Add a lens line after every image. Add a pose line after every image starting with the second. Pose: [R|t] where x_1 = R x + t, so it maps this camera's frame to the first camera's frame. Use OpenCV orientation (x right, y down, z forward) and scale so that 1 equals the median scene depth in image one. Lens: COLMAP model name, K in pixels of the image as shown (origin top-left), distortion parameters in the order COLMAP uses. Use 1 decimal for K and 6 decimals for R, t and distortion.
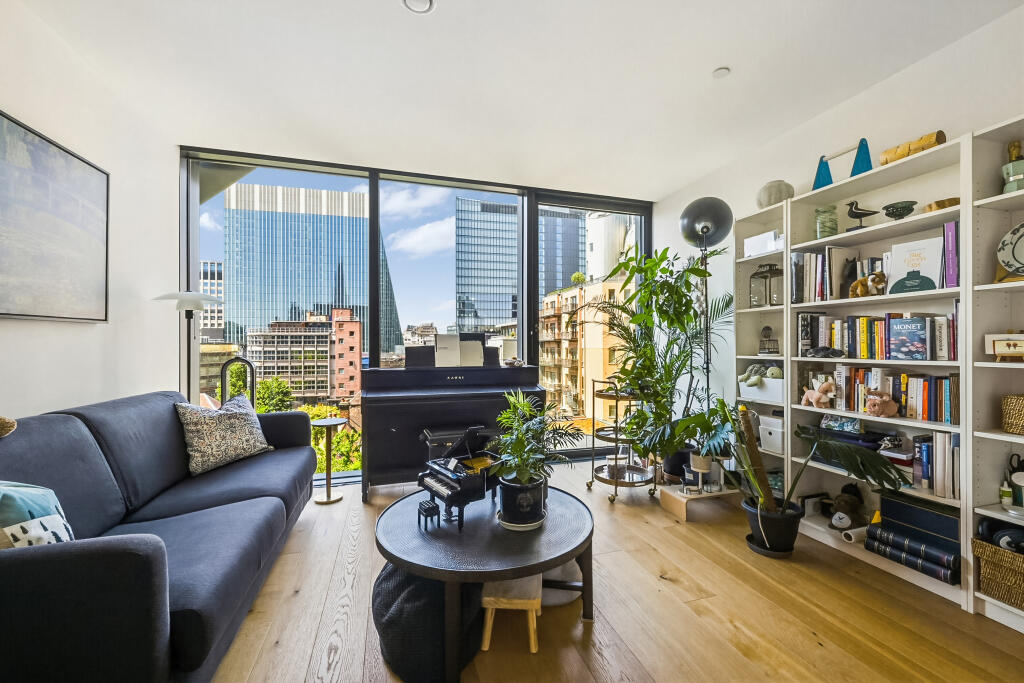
lens RADIAL K [[411.1, 0, 517.1], [0, 411.1, 344.5], [0, 0, 1]] dist [0.001217, -0.000088]
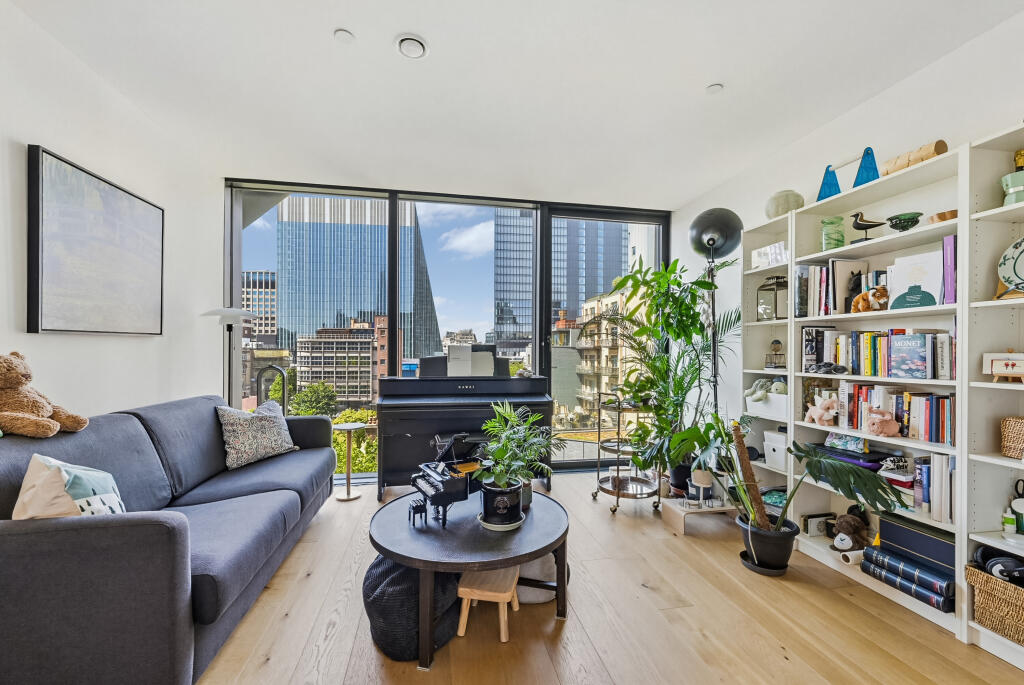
lens RADIAL K [[419.4, 0, 509.7], [0, 419.4, 352.1], [0, 0, 1]] dist [0.000451, 0.000295]
pose [[0.993590, 0.006889, -0.112831, 0.115119], [-0.006711, 0.999976, 0.001950, -0.016131], [0.112842, -0.001181, 0.993612, -0.070734]]
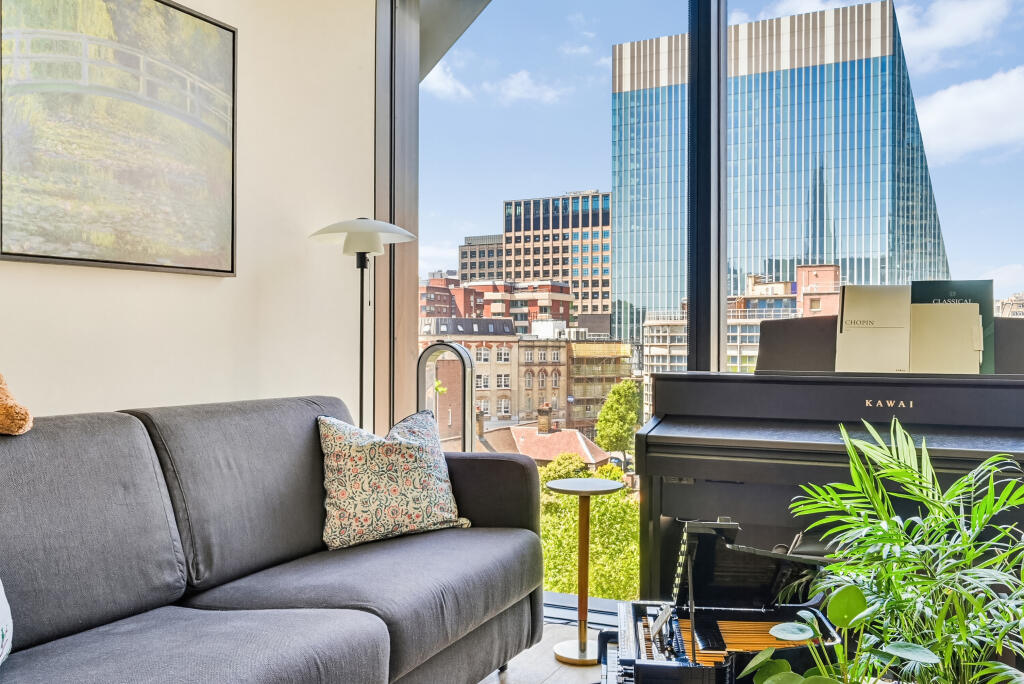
lens RADIAL K [[917.3, 0, 513.1], [0, 917.3, 352.5], [0, 0, 1]] dist [-0.010727, -0.003428]
pose [[0.742593, 0.009520, -0.669675, 0.203042], [-0.004315, 0.999946, 0.009430, 0.042910], [0.669729, -0.004113, 0.742594, 0.255737]]
